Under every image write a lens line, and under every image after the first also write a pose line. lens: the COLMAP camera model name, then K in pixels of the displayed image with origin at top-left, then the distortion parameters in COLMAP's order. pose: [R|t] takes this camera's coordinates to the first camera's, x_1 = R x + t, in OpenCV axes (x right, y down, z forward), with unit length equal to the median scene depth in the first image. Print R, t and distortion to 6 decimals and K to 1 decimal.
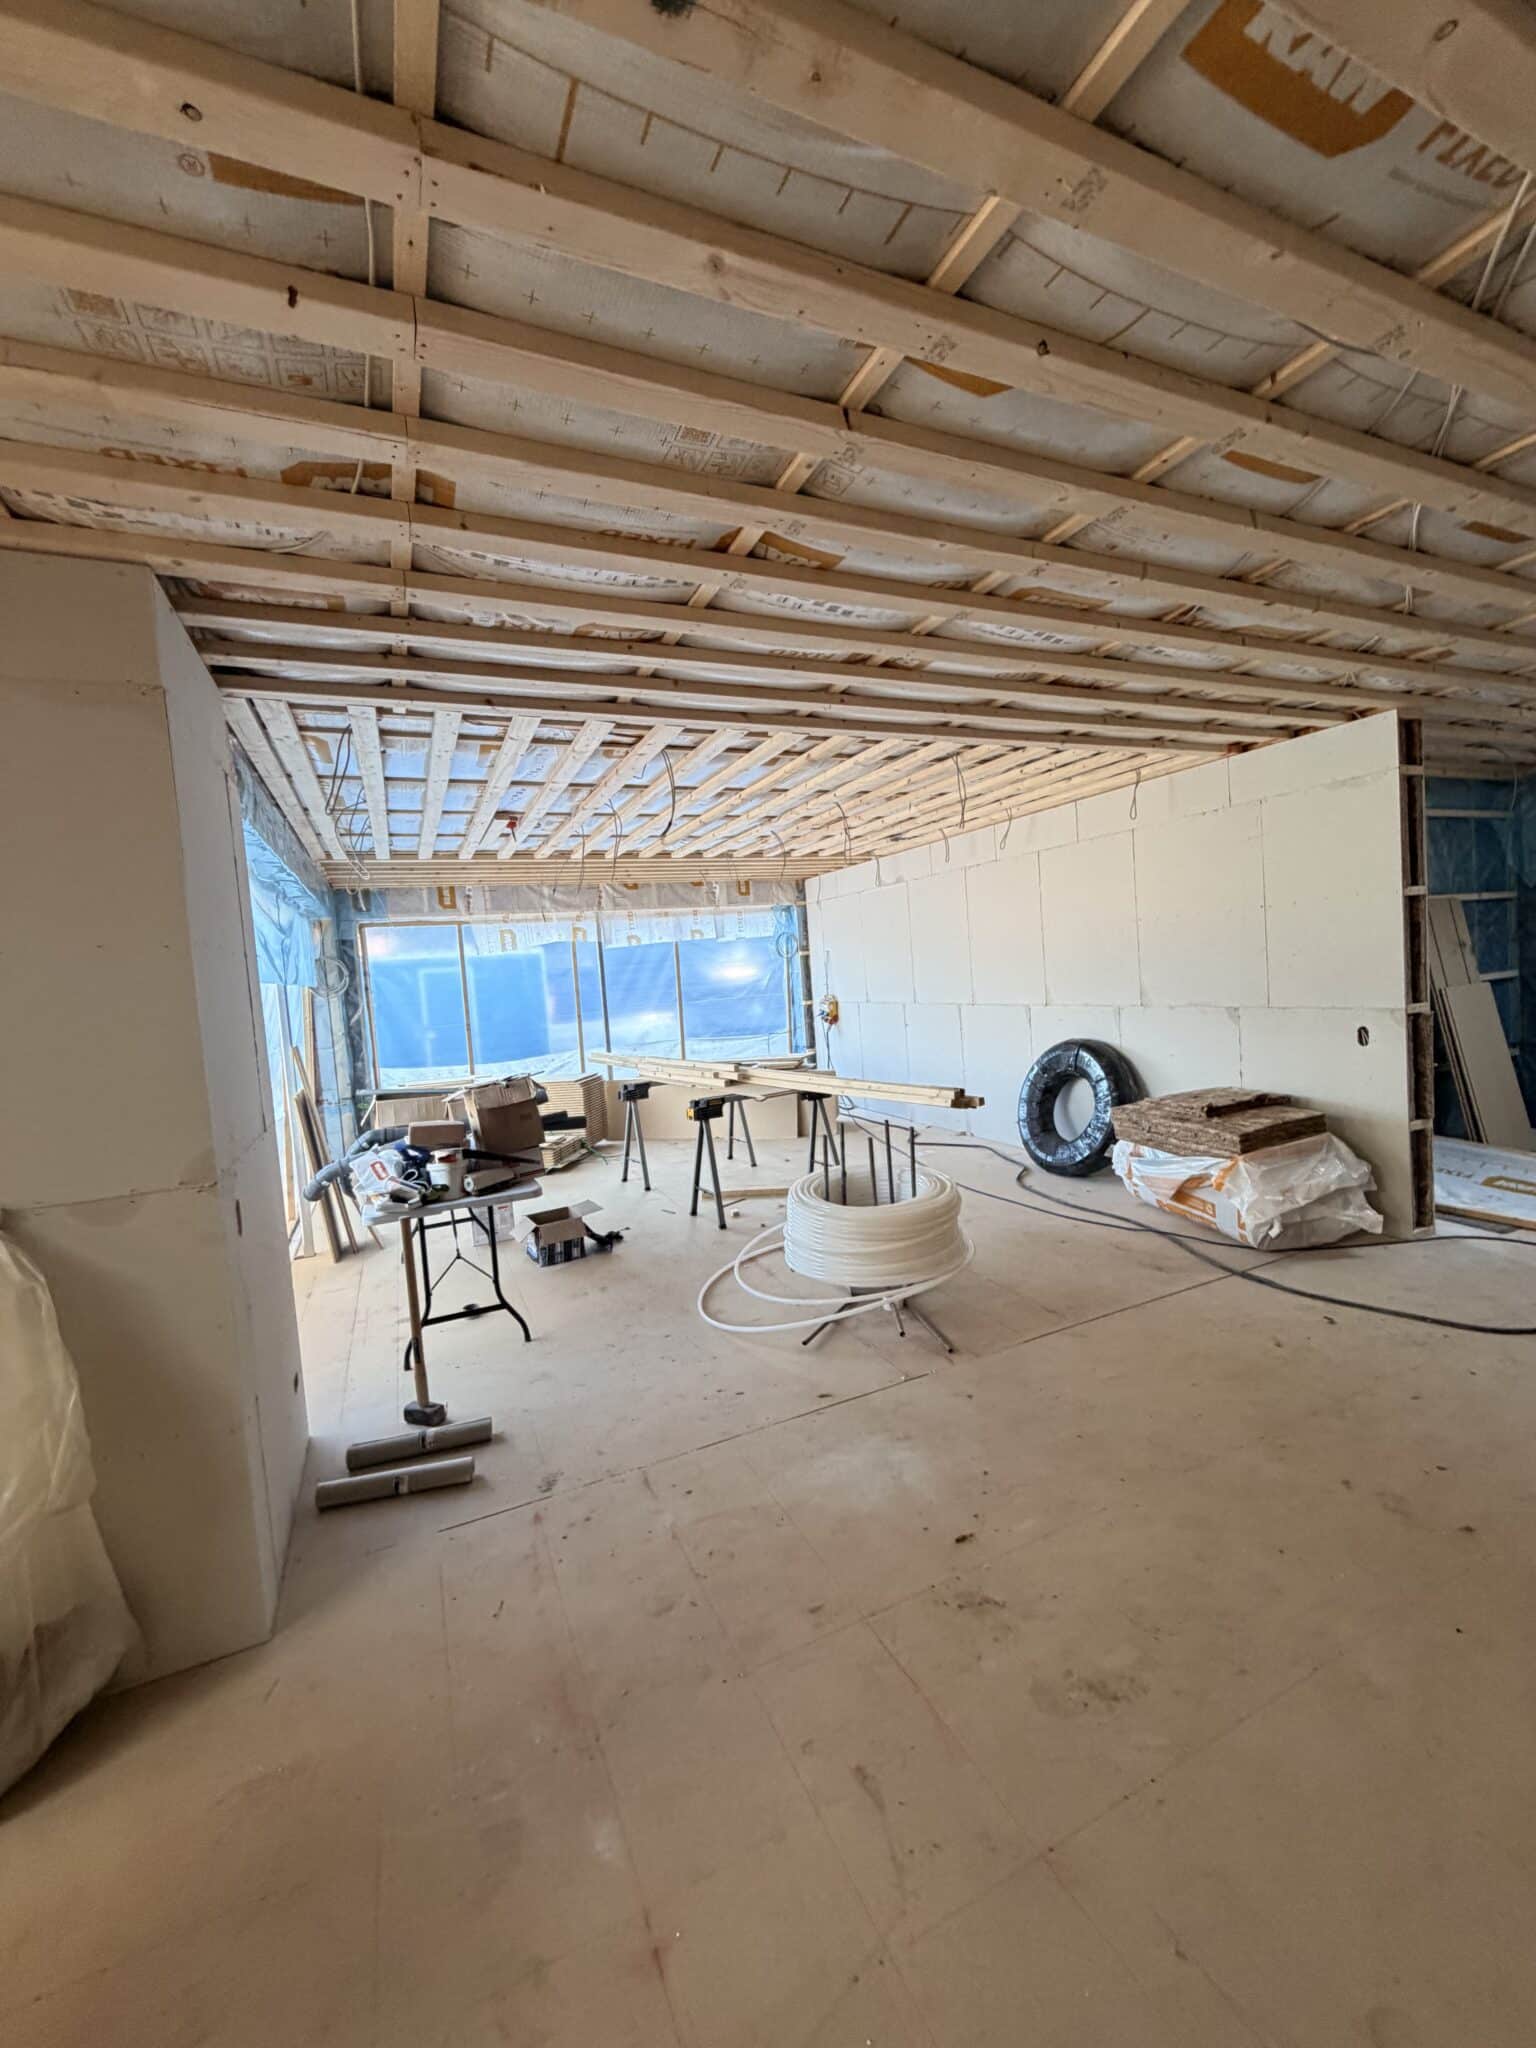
lens RADIAL K [[814.0, 0, 770.2], [0, 814.0, 1020.9], [0, 0, 1]] dist [0.000366, 0.000241]
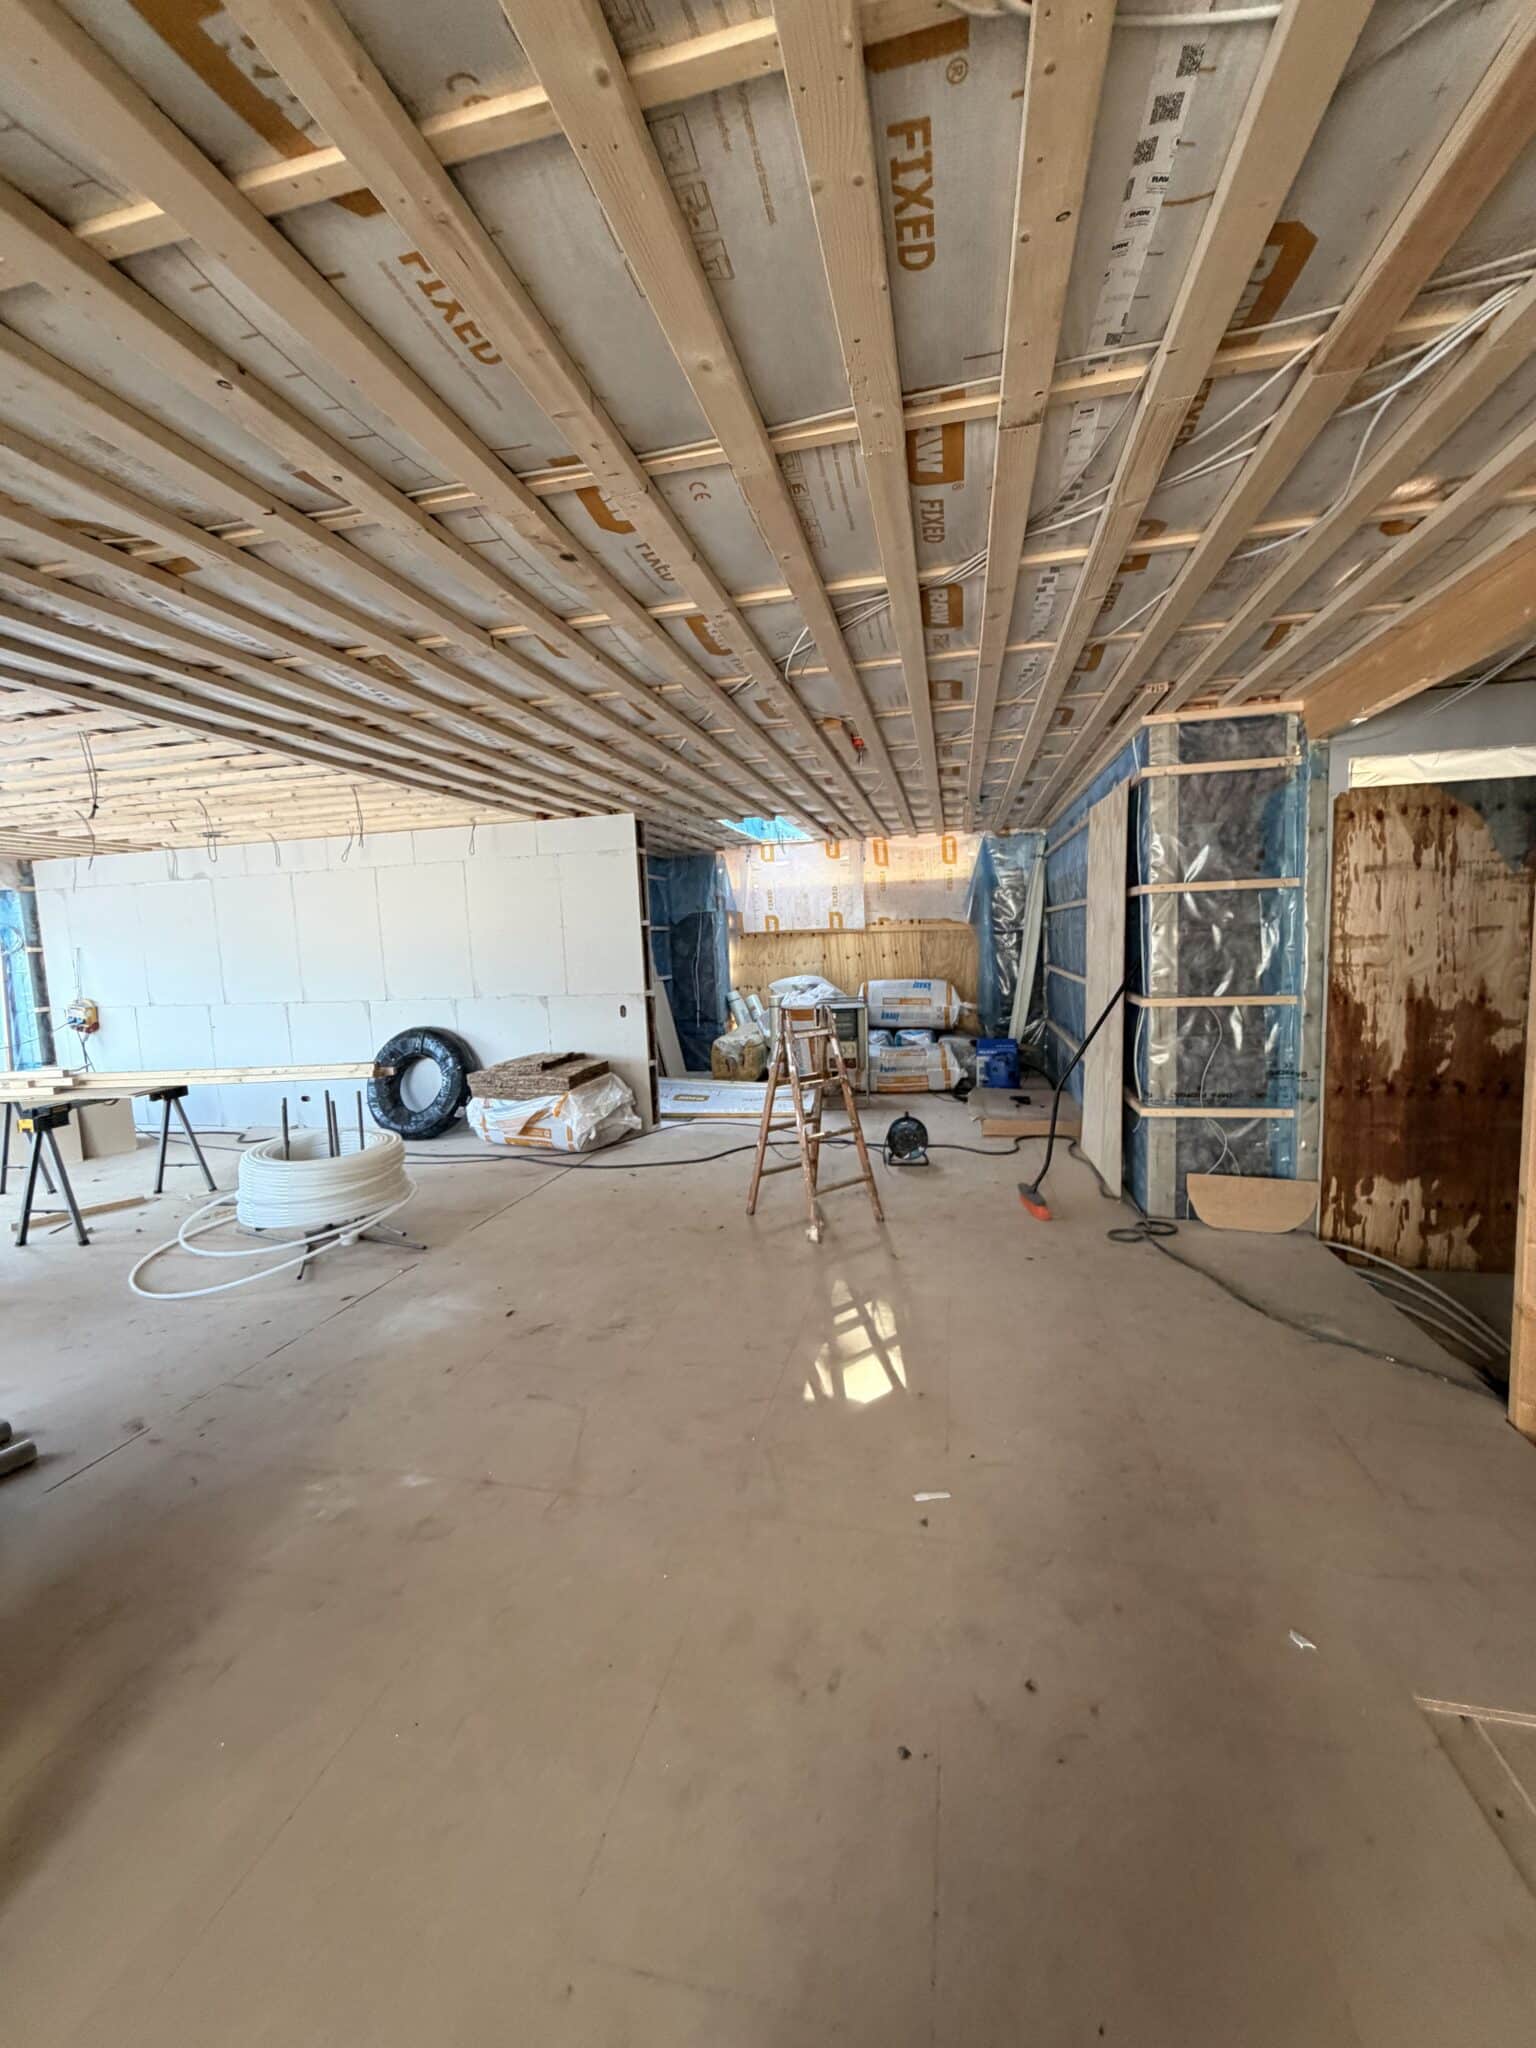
lens RADIAL K [[814.6, 0, 768.0], [0, 814.6, 1024.0], [0, 0, 1]] dist [-0.000311, 0.000088]
pose [[0.609974, -0.036009, 0.791603, -0.386674], [0.045701, 0.998903, 0.010223, 0.042324], [-0.791102, 0.029942, 0.610950, -0.216799]]
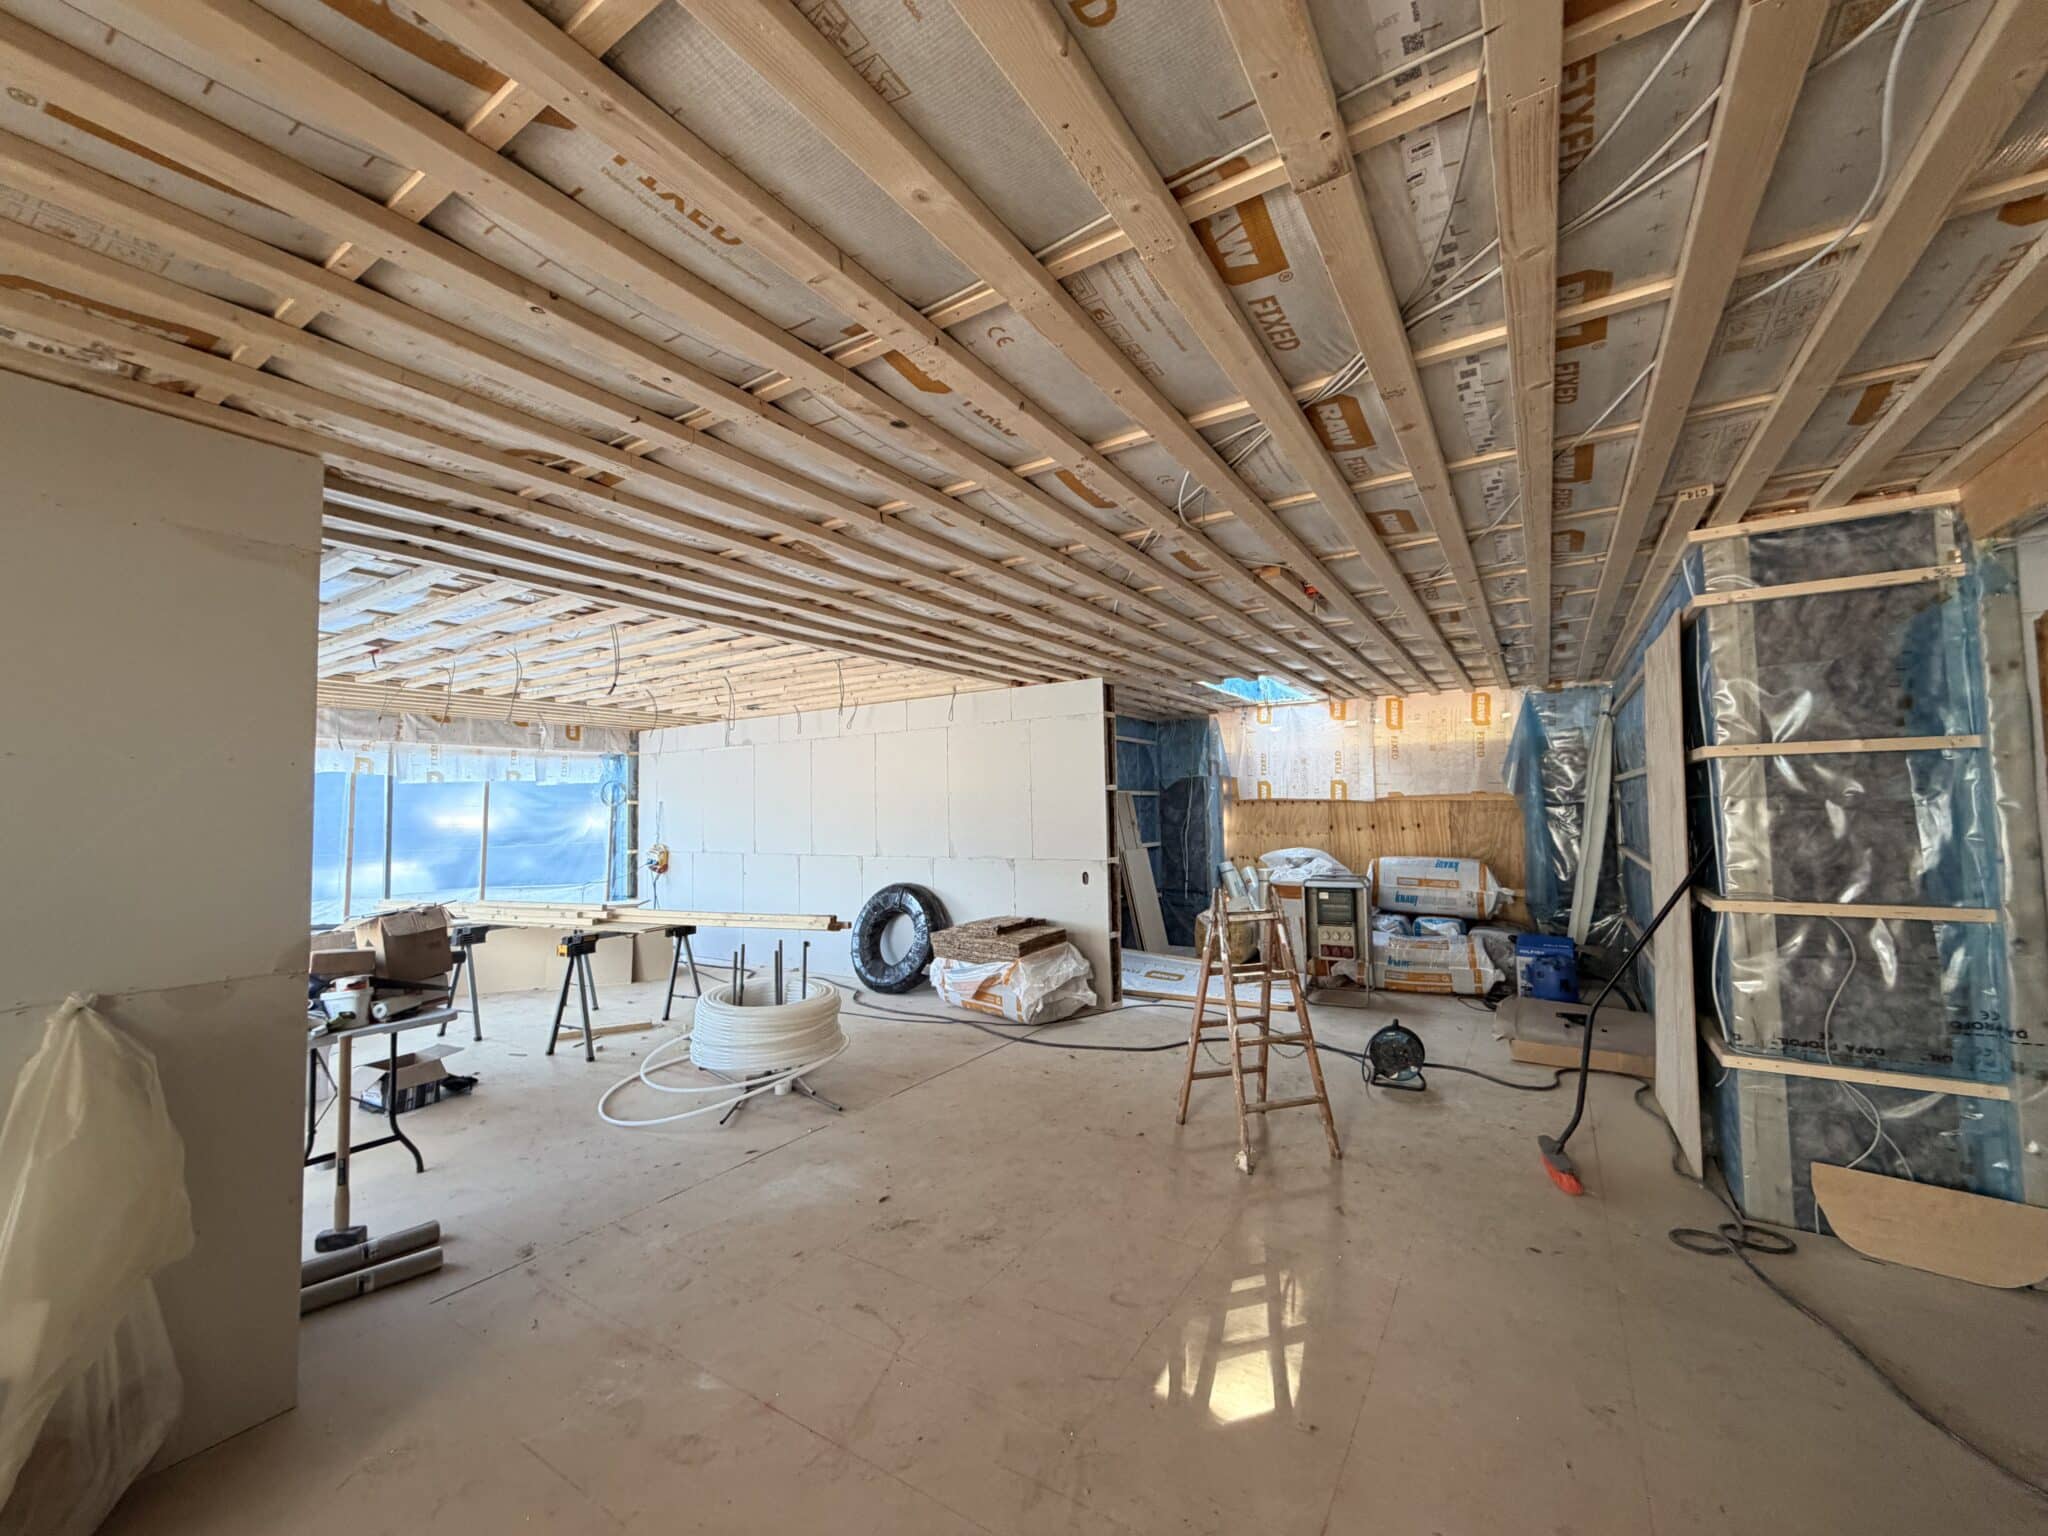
lens RADIAL K [[814.0, 0, 1019.1], [0, 814.0, 770.8], [0, 0, 1]] dist [0.000366, 0.000241]
pose [[0.842684, 0.082491, 0.532051, -0.229304], [-0.008979, 0.990209, -0.139305, 0.034975], [-0.538333, 0.112613, 0.835174, -0.260089]]
